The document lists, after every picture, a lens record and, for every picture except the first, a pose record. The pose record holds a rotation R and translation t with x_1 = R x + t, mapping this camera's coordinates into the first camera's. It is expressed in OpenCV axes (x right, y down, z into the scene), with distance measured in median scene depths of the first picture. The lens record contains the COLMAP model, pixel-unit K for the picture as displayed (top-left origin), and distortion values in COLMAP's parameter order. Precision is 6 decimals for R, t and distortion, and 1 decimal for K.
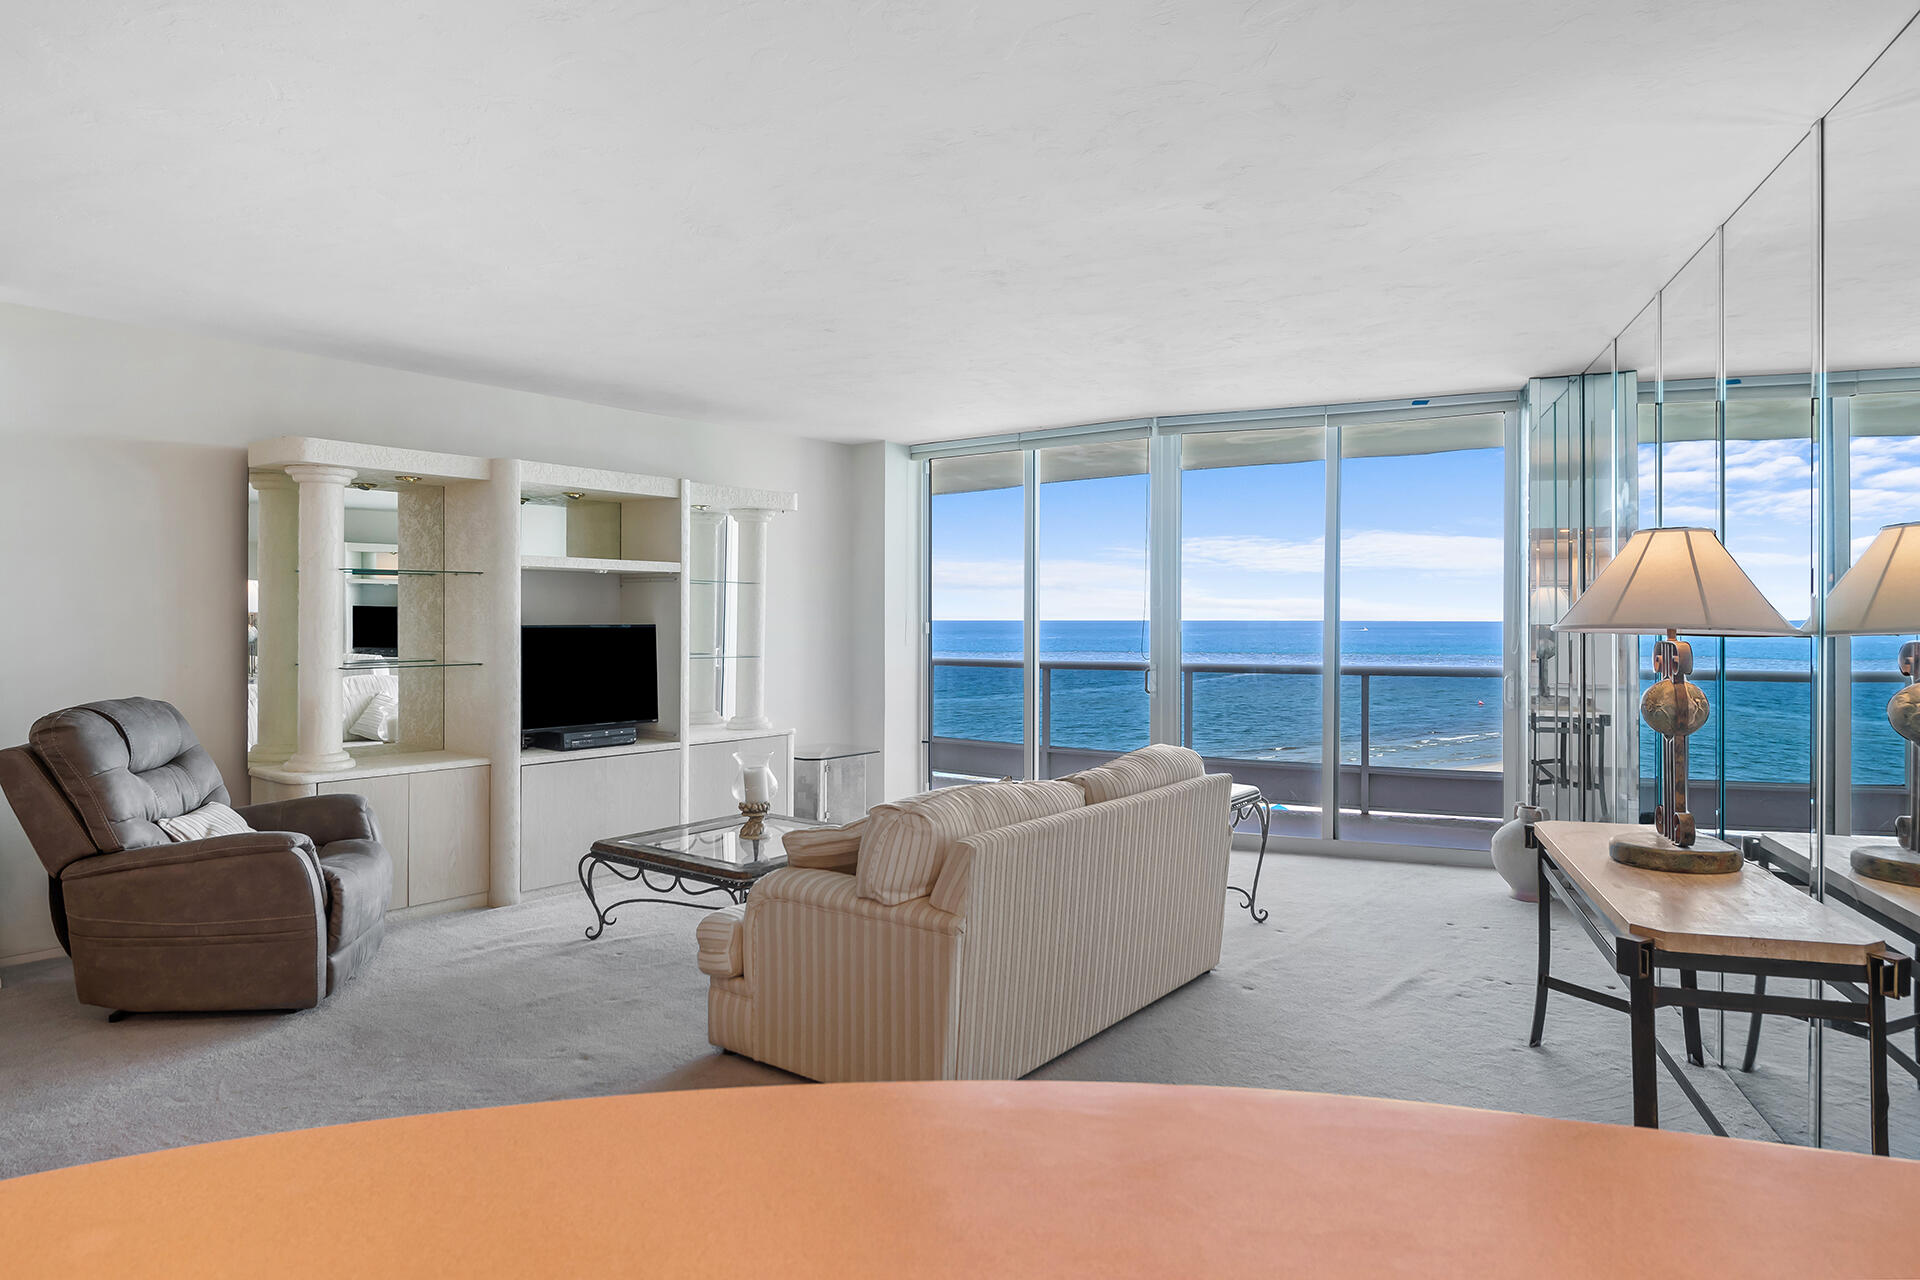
lens RADIAL K [[1226.1, 0, 987.0], [0, 1226.1, 616.2], [0, 0, 1]] dist [0.022097, -0.001521]
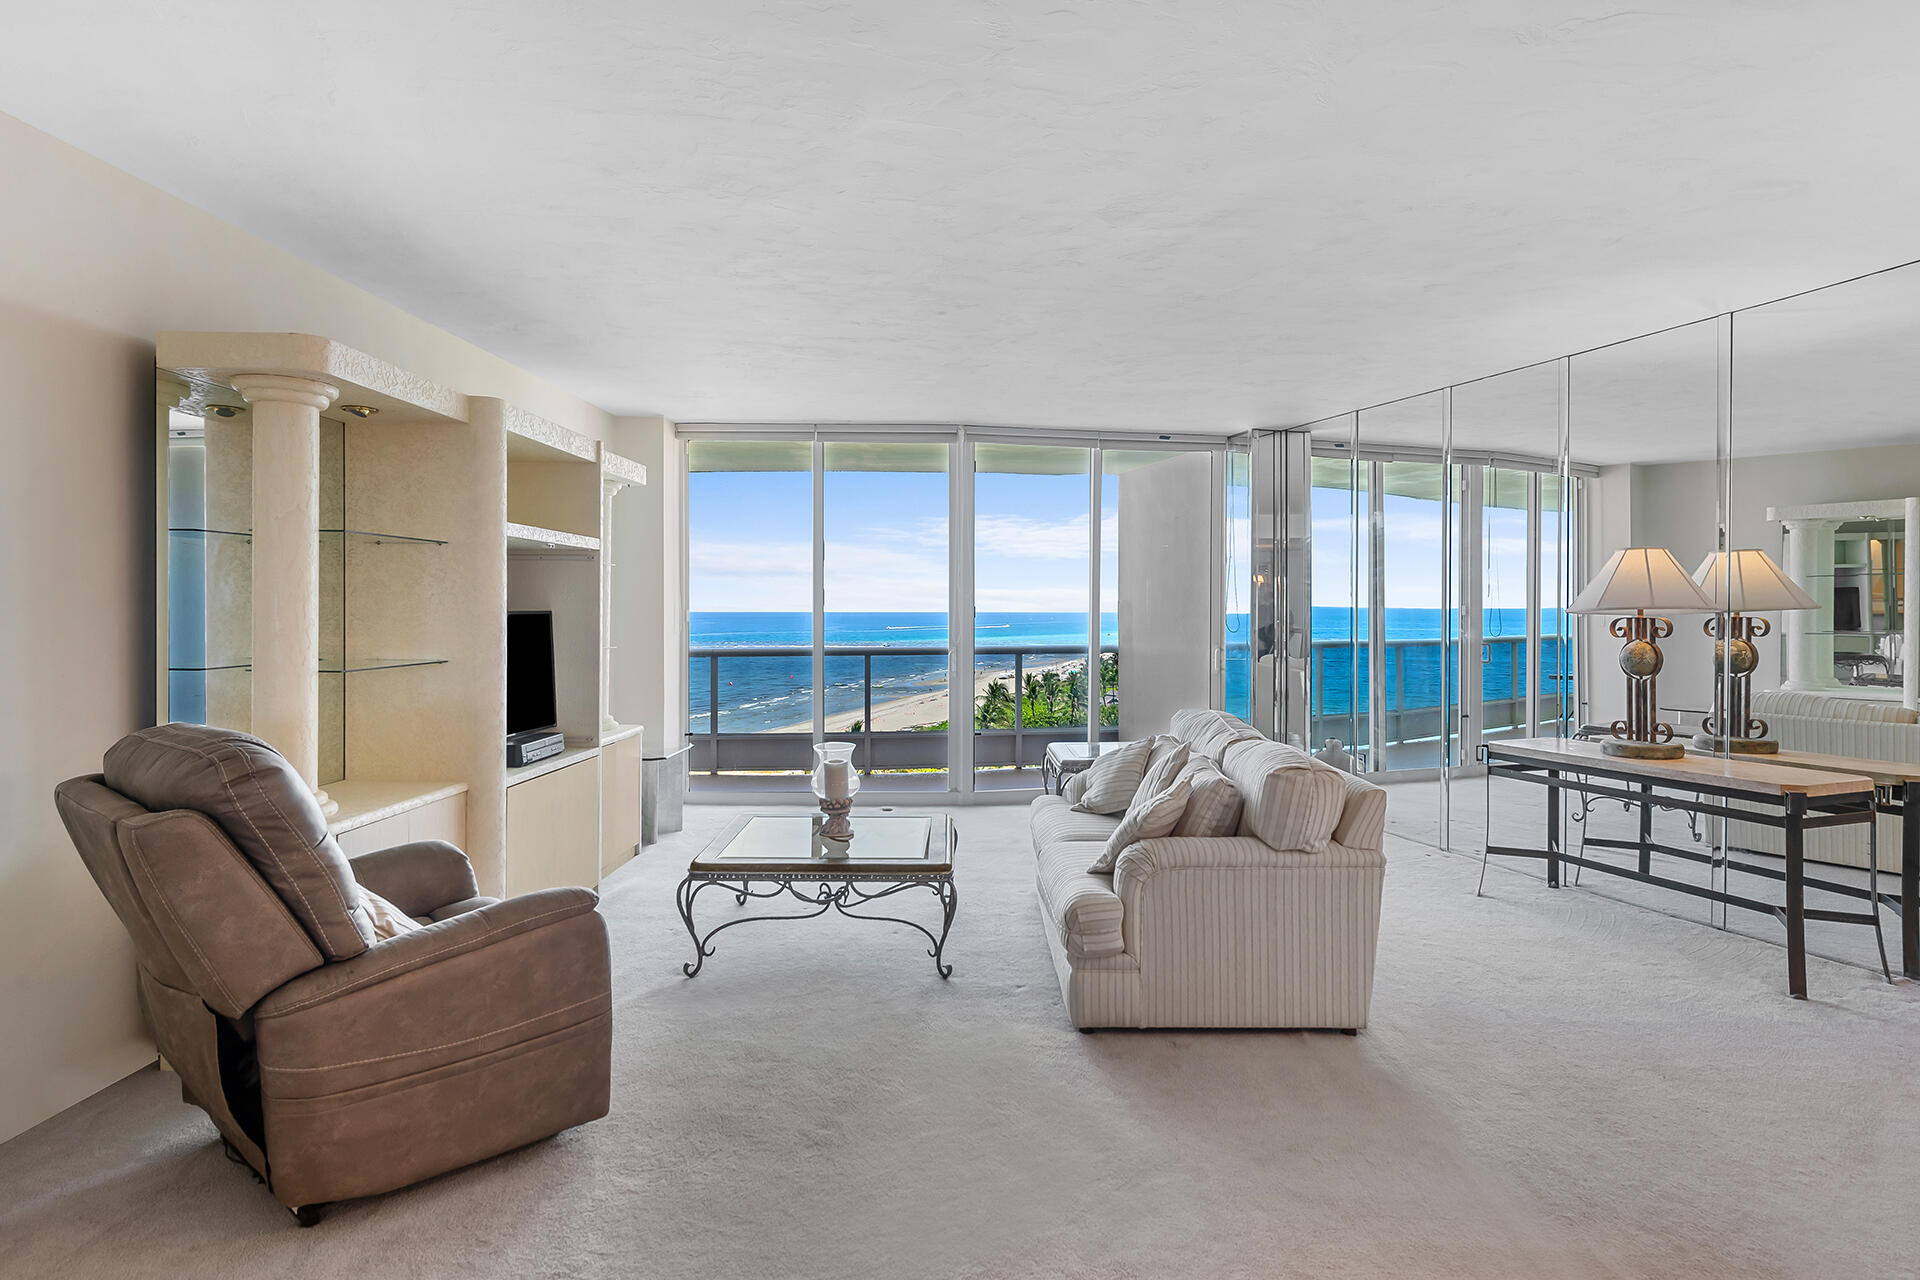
lens RADIAL K [[1115.8, 0, 1008.1], [0, 1115.8, 620.7], [0, 0, 1]] dist [0.025747, 0.001794]
pose [[0.769457, -0.006154, 0.638668, -0.572916], [-0.000547, 0.999947, 0.010295, 0.005855], [-0.638698, -0.008271, 0.769413, 0.230433]]
